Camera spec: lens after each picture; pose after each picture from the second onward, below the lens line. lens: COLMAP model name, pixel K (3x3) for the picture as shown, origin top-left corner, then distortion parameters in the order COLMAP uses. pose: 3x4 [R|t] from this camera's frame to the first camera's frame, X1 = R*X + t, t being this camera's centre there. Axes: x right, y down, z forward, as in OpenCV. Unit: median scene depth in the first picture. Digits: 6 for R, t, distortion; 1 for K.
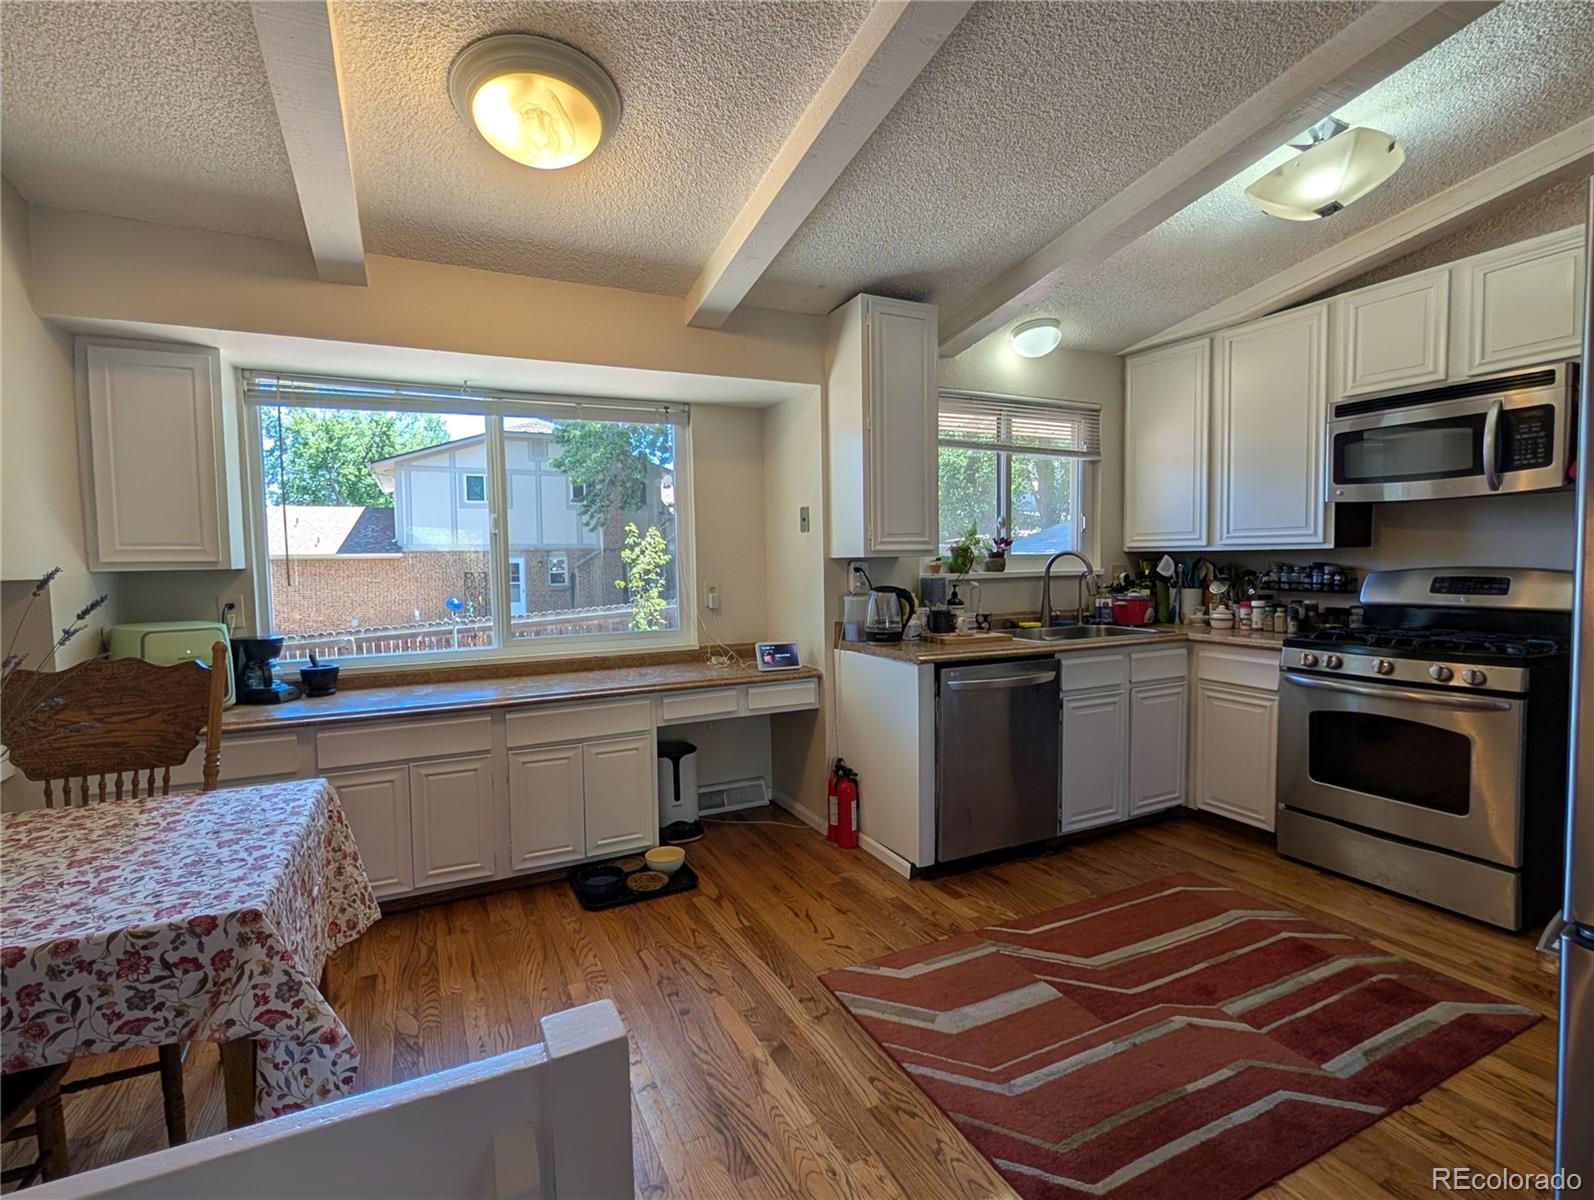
lens RADIAL K [[750.5, 0, 789.8], [0, 750.5, 597.8], [0, 0, 1]] dist [-0.002057, -0.000087]
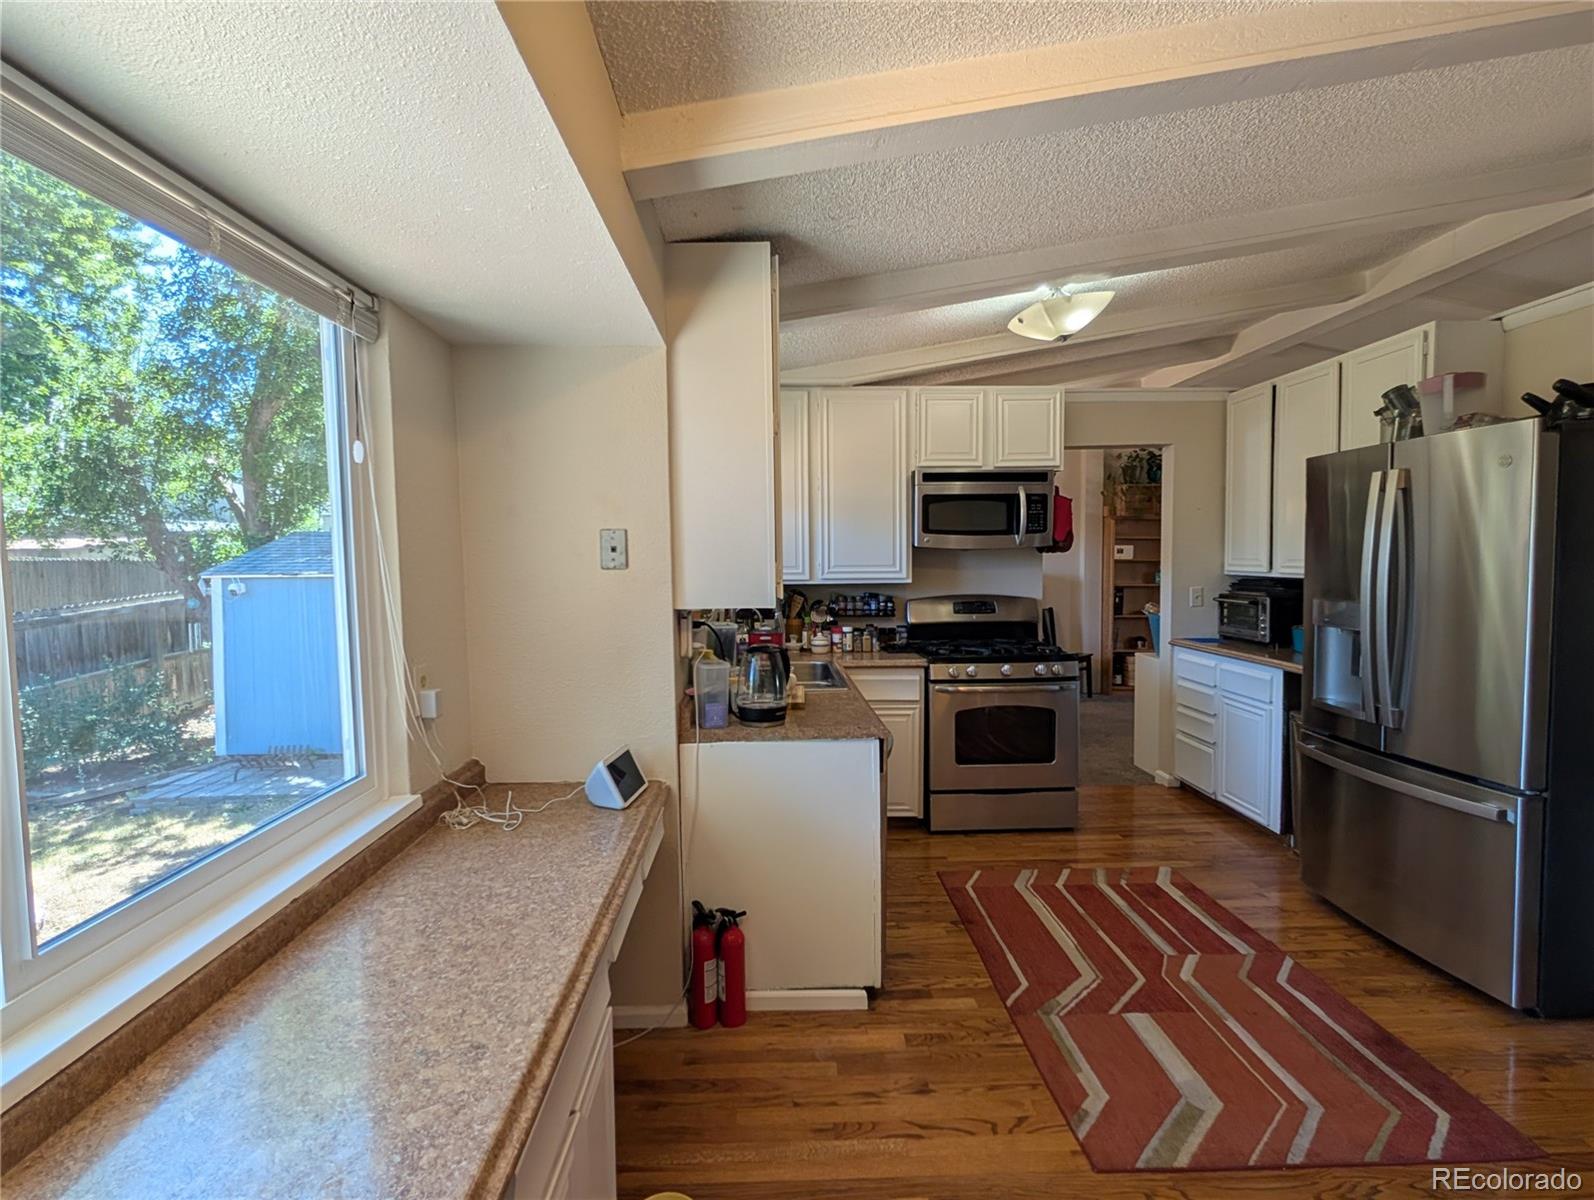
lens RADIAL K [[750.5, 0, 789.8], [0, 750.5, 597.8], [0, 0, 1]] dist [-0.002057, -0.000087]
pose [[0.419041, -0.037029, 0.907212, -0.594373], [0.054691, 0.998383, 0.015489, -0.080314], [-0.906319, 0.043126, 0.420389, 0.732120]]
